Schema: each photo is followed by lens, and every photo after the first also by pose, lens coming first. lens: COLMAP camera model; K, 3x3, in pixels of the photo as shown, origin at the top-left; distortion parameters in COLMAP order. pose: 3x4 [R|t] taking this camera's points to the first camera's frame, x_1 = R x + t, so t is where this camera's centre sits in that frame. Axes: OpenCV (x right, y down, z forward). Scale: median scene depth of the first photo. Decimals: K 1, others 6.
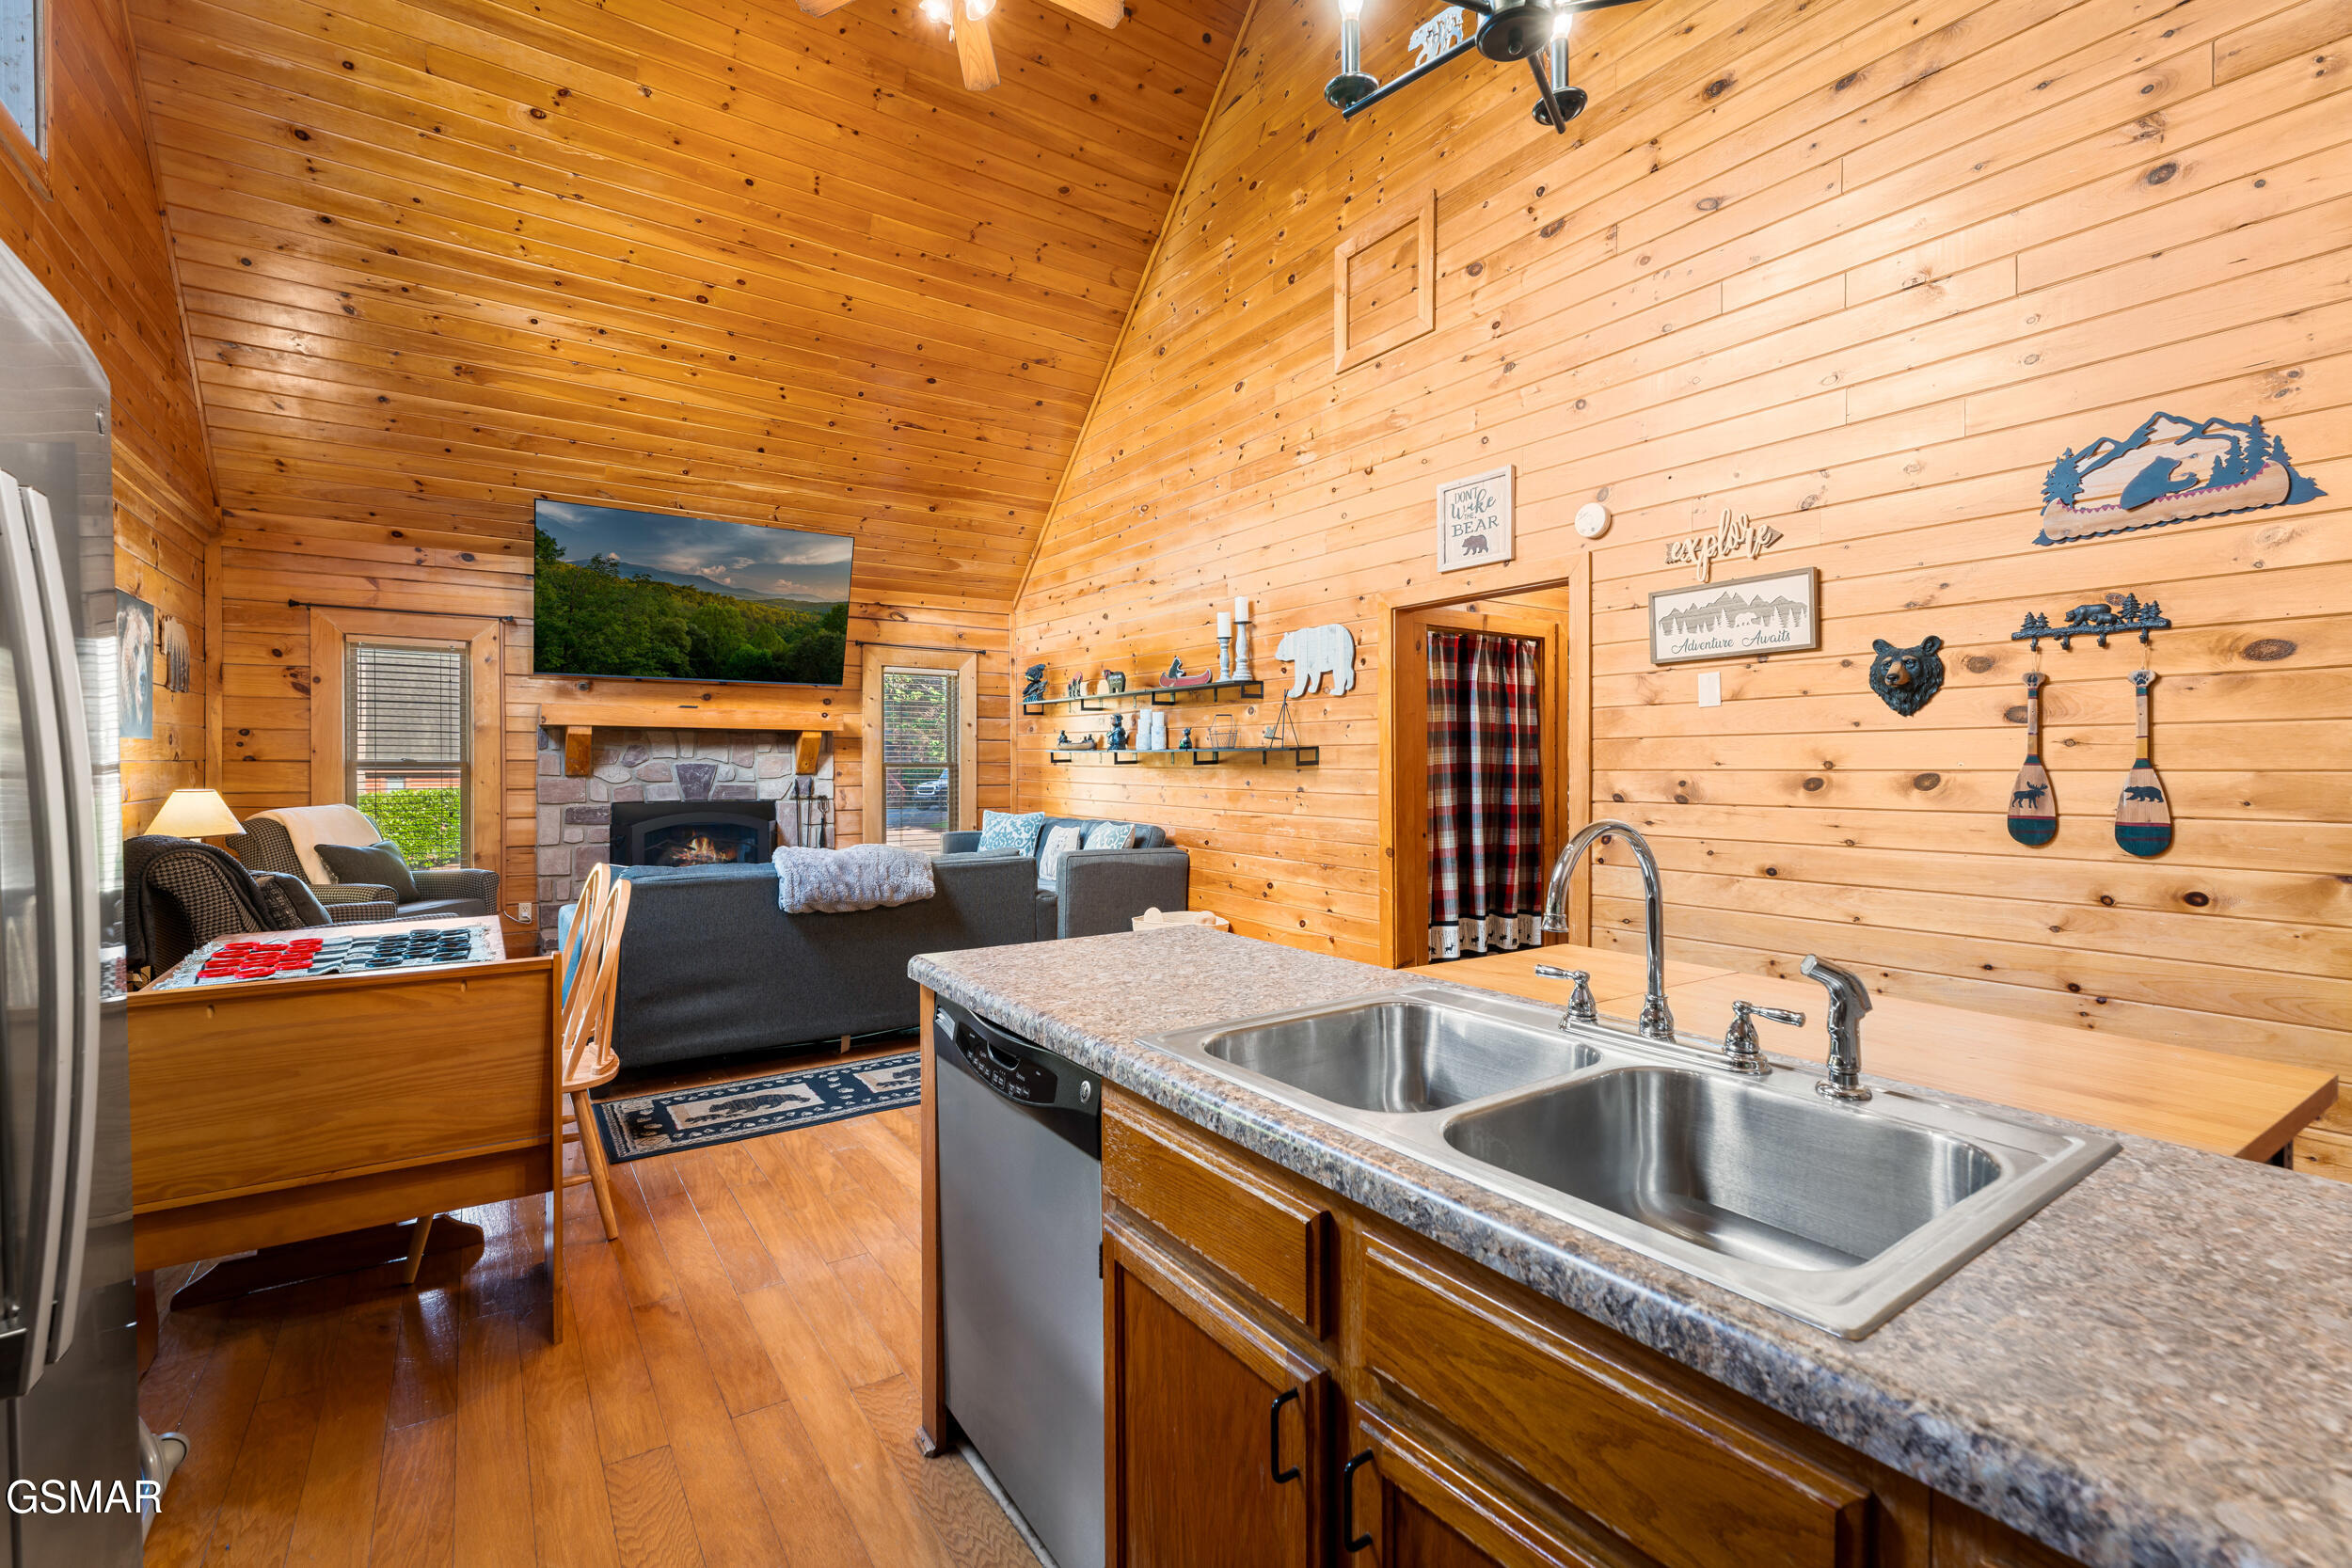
lens RADIAL K [[1011.8, 0, 1193.2], [0, 1011.8, 770.5], [0, 0, 1]] dist [0.002083, -0.000140]
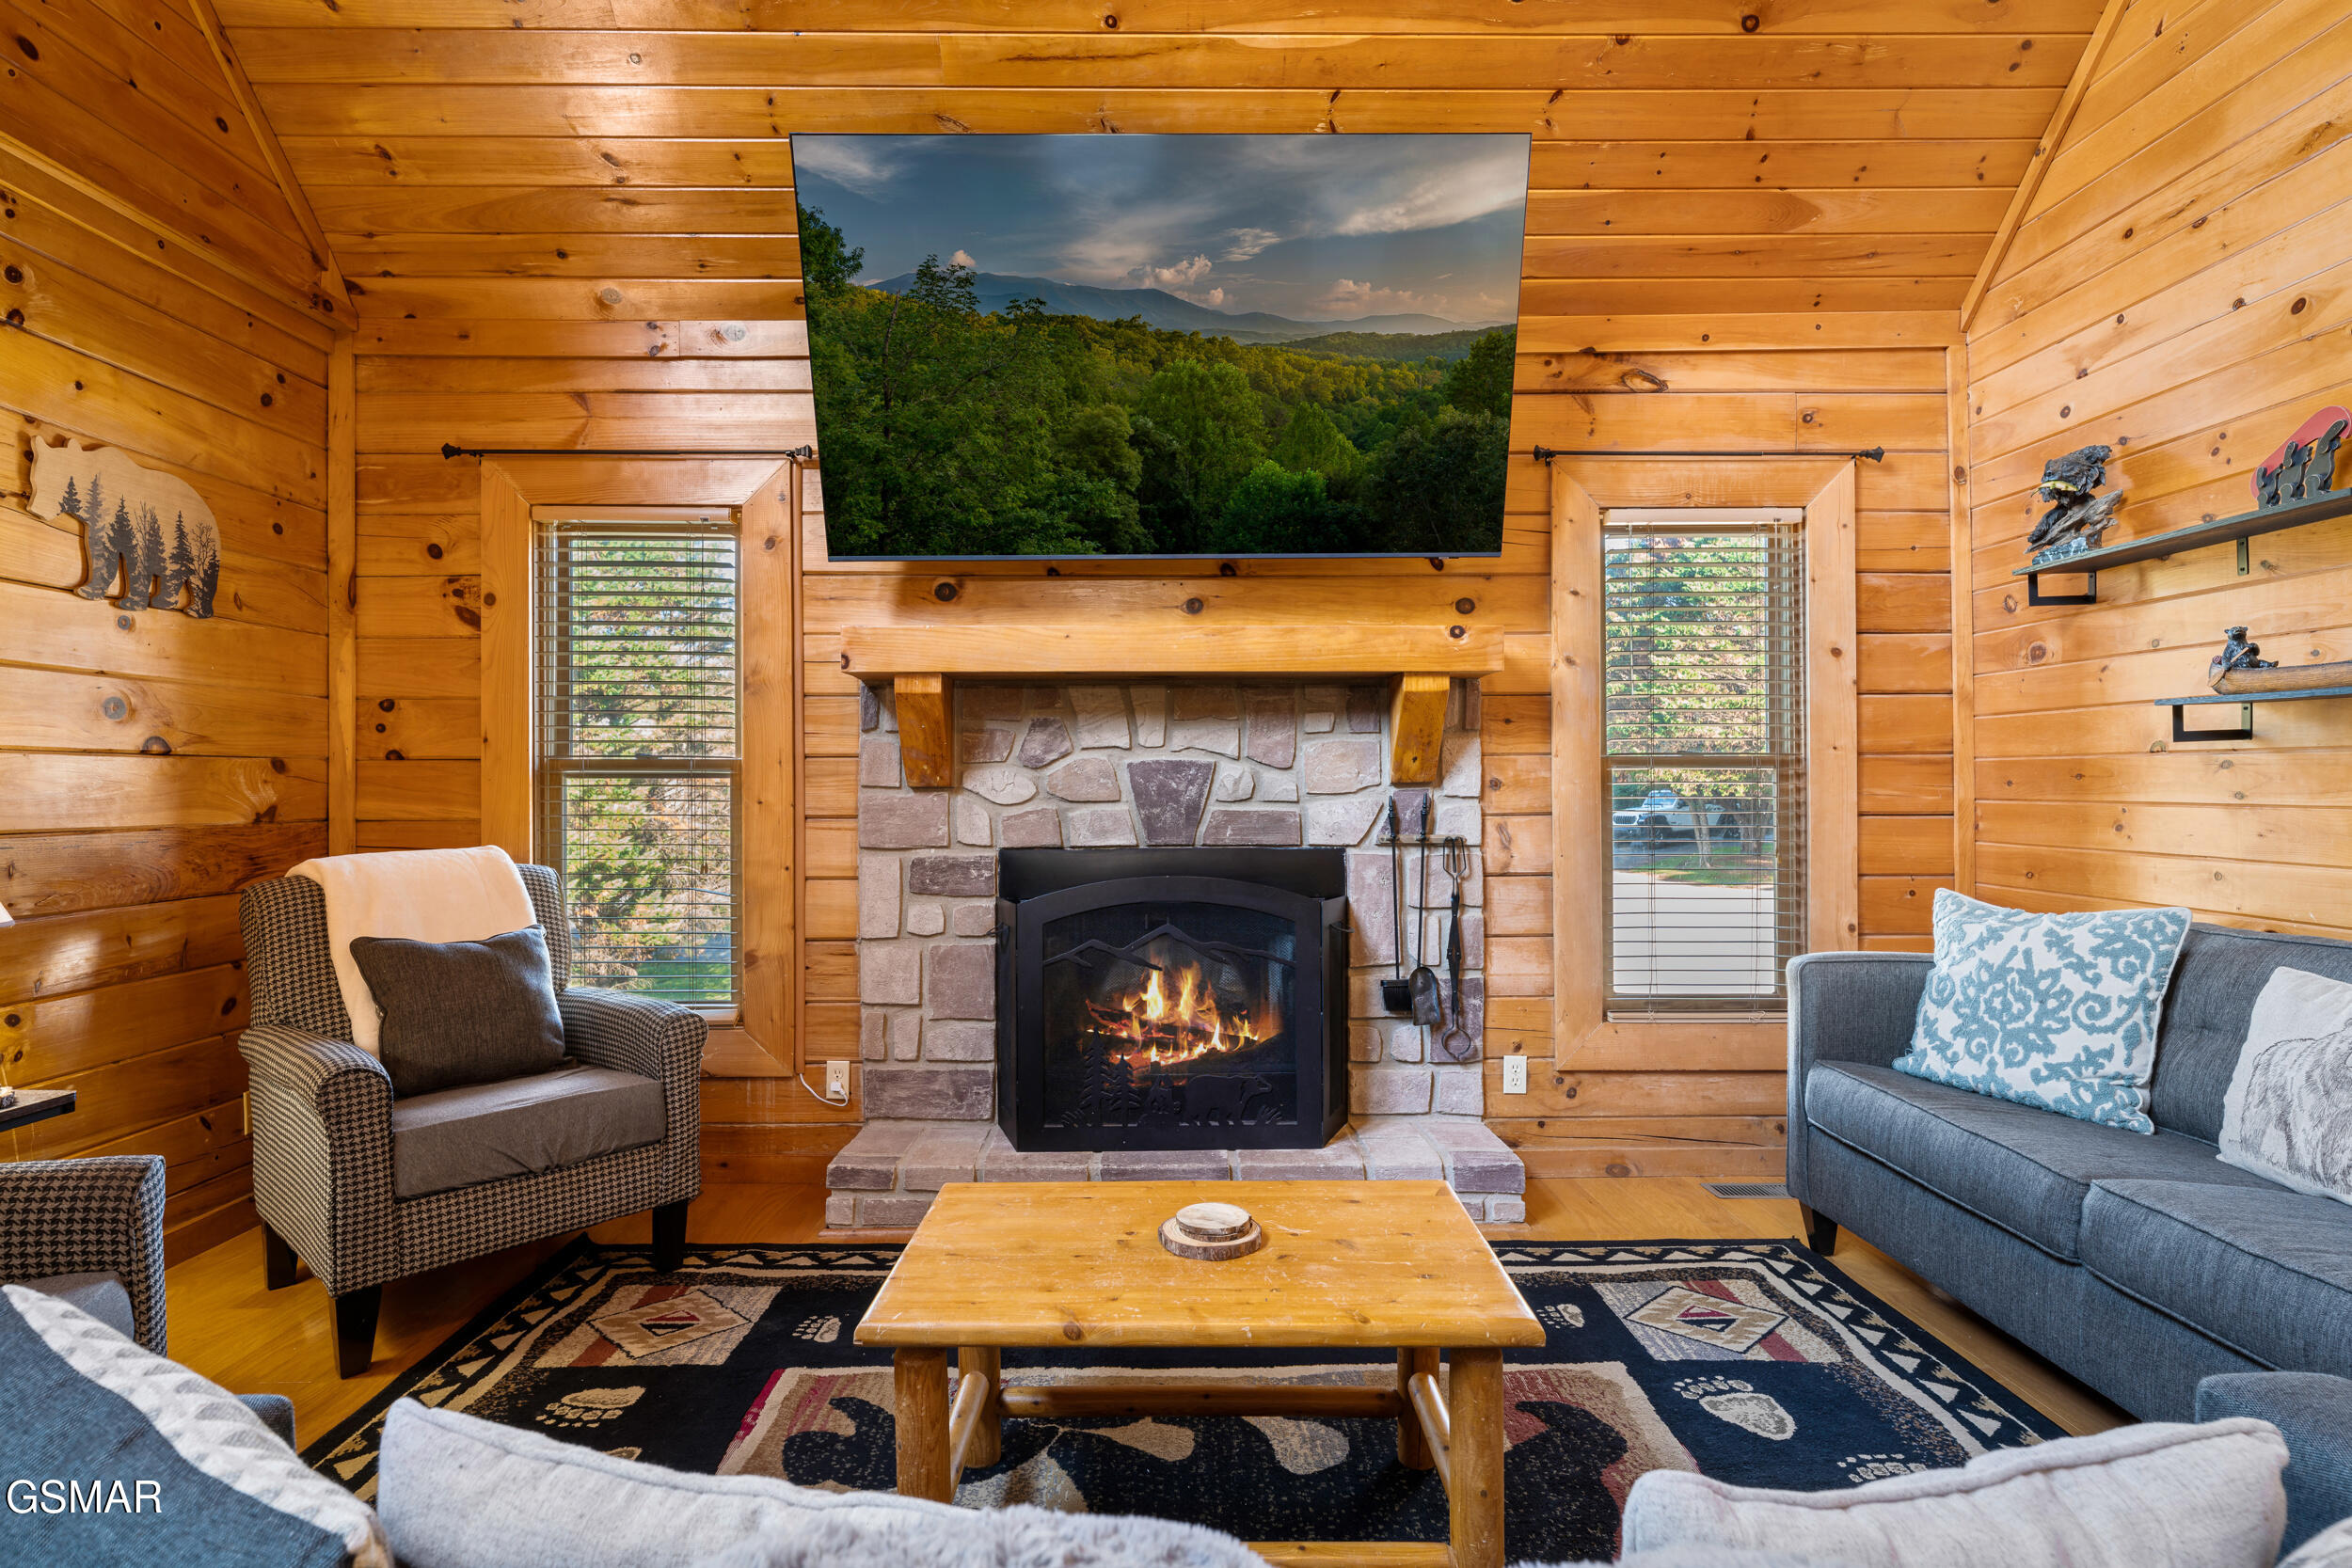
lens RADIAL K [[1220.2, 0, 1180.4], [0, 1220.2, 787.0], [0, 0, 1]] dist [0.004842, -0.000257]
pose [[0.825463, -0.006783, -0.564416, -0.200266], [0.002666, 0.999963, -0.008118, 0.009169], [0.564450, 0.005197, 0.825451, 0.591630]]
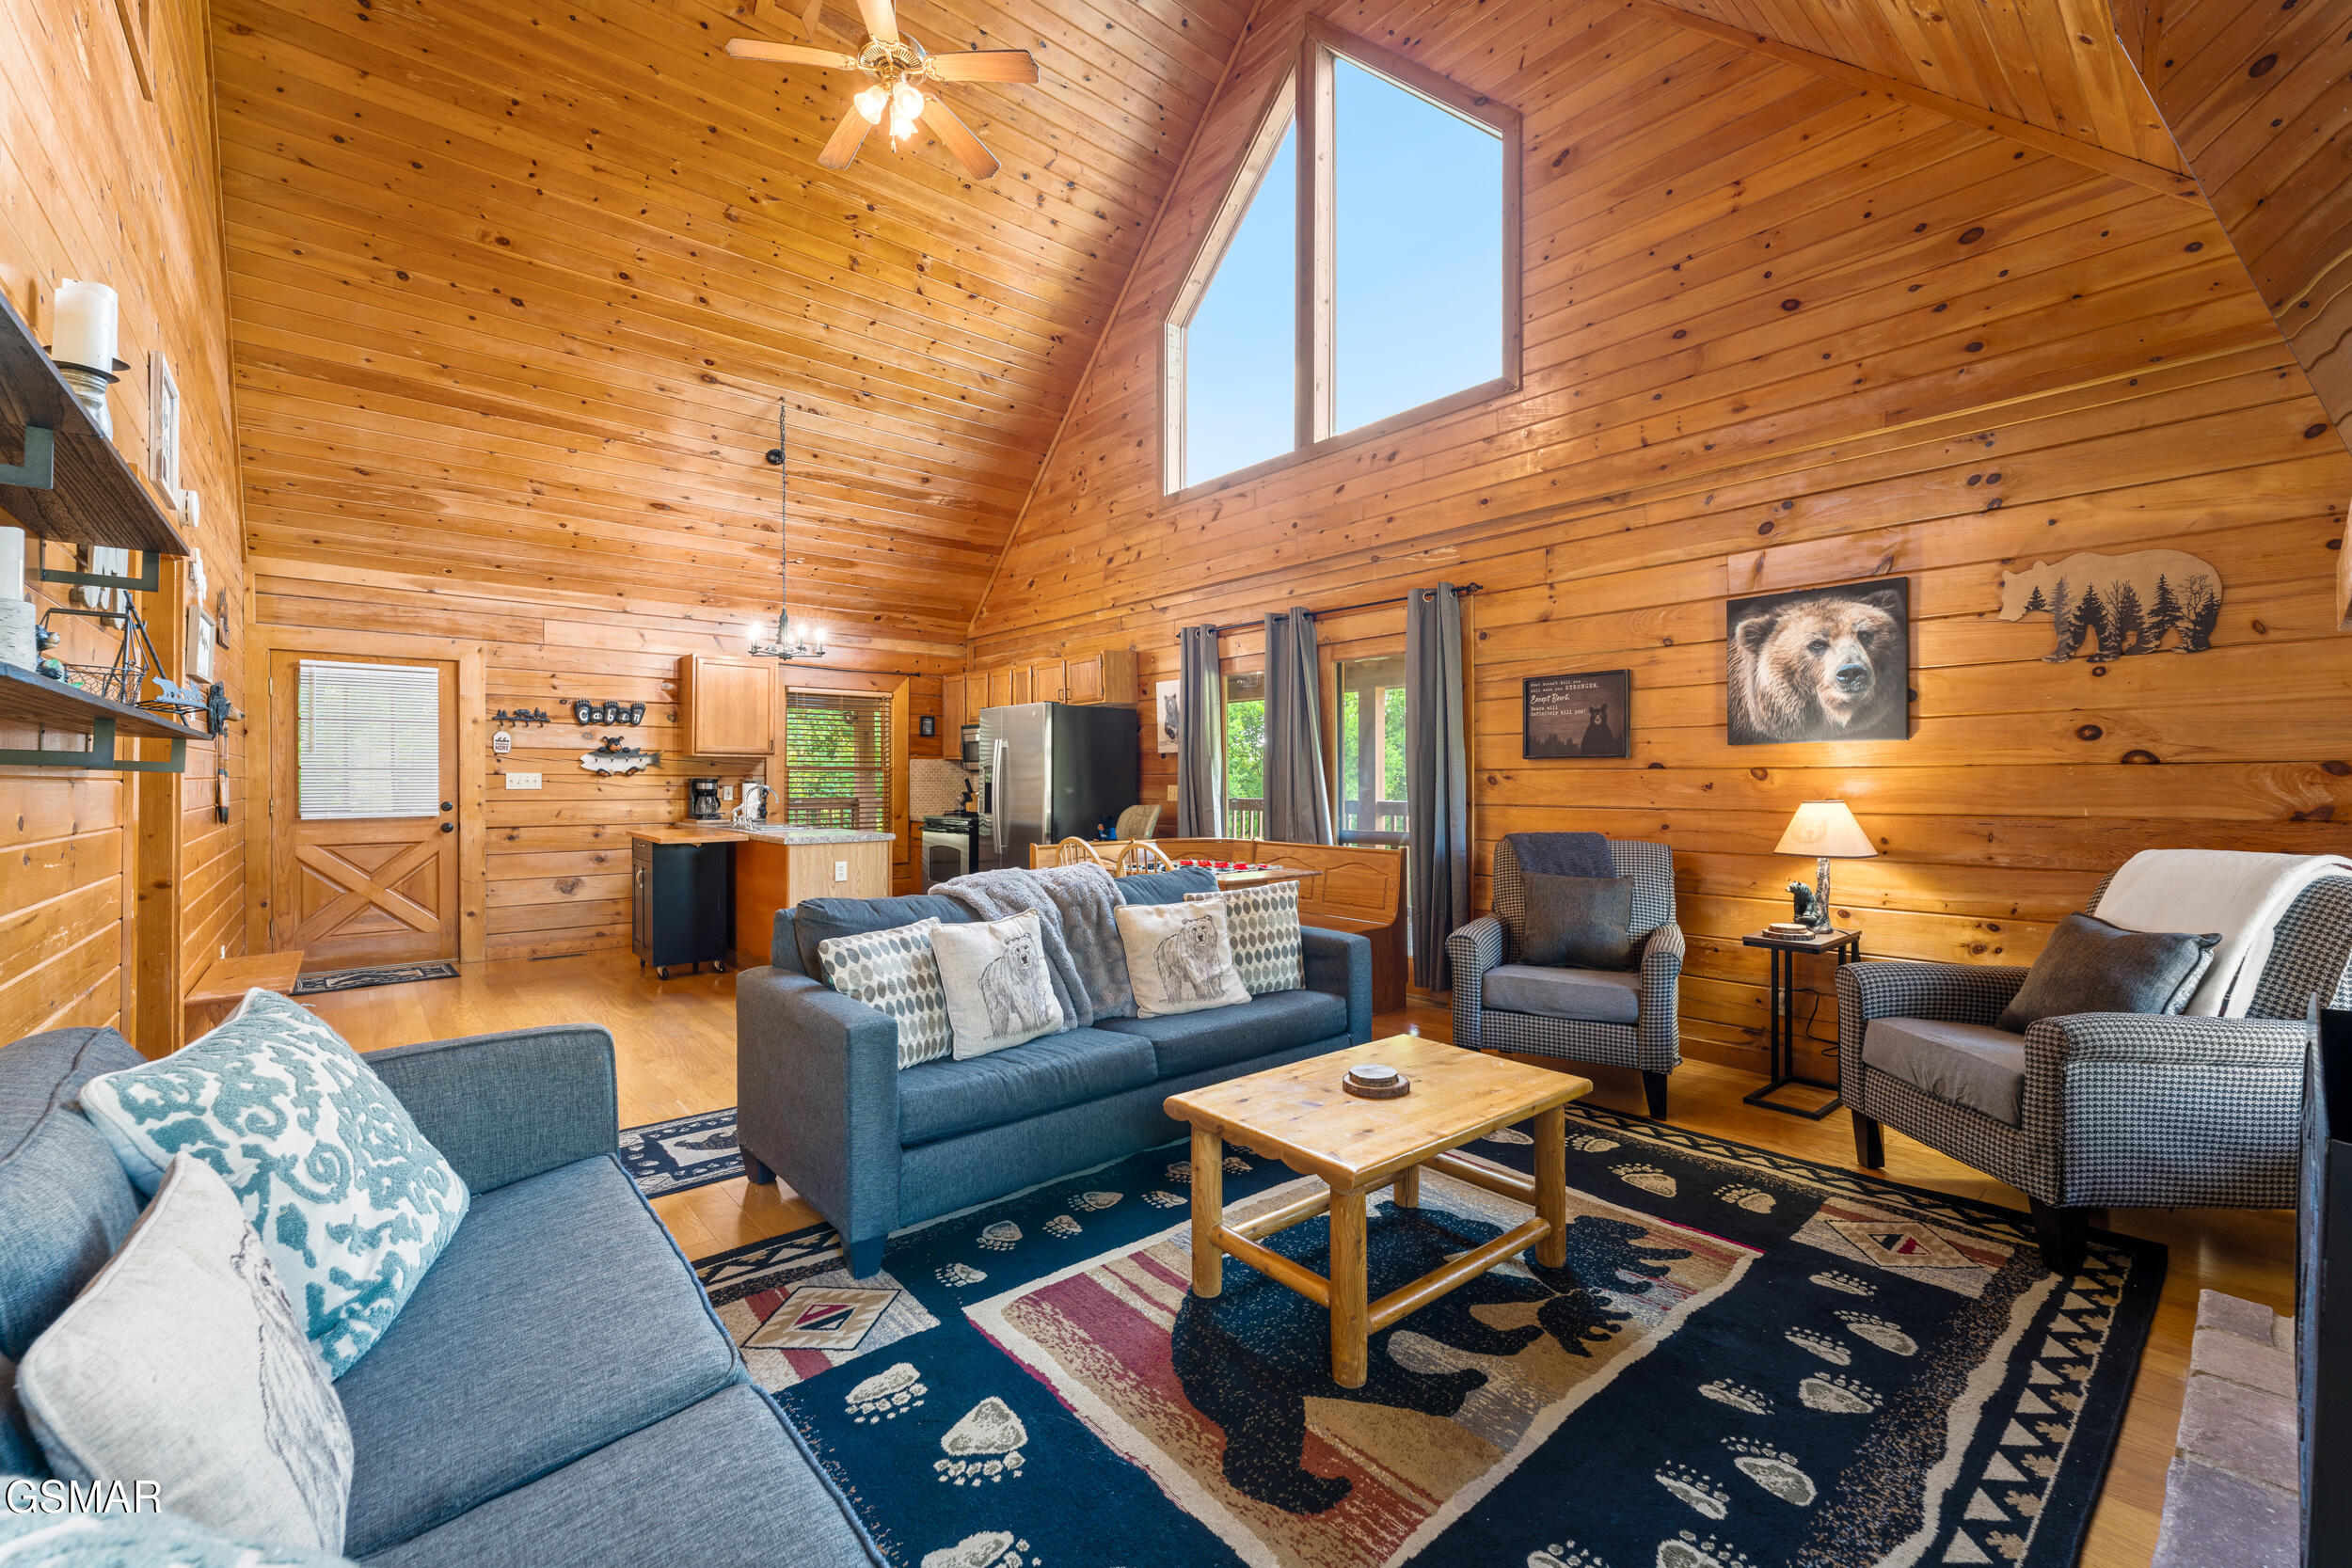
lens RADIAL K [[969.8, 0, 1177.8], [0, 969.8, 780.3], [0, 0, 1]] dist [-0.000243, -0.000031]
pose [[-0.995919, -0.001440, -0.090237, -0.251868], [-0.001848, 0.999988, 0.004441, -0.000549], [0.090230, 0.004589, -0.995910, 1.183017]]
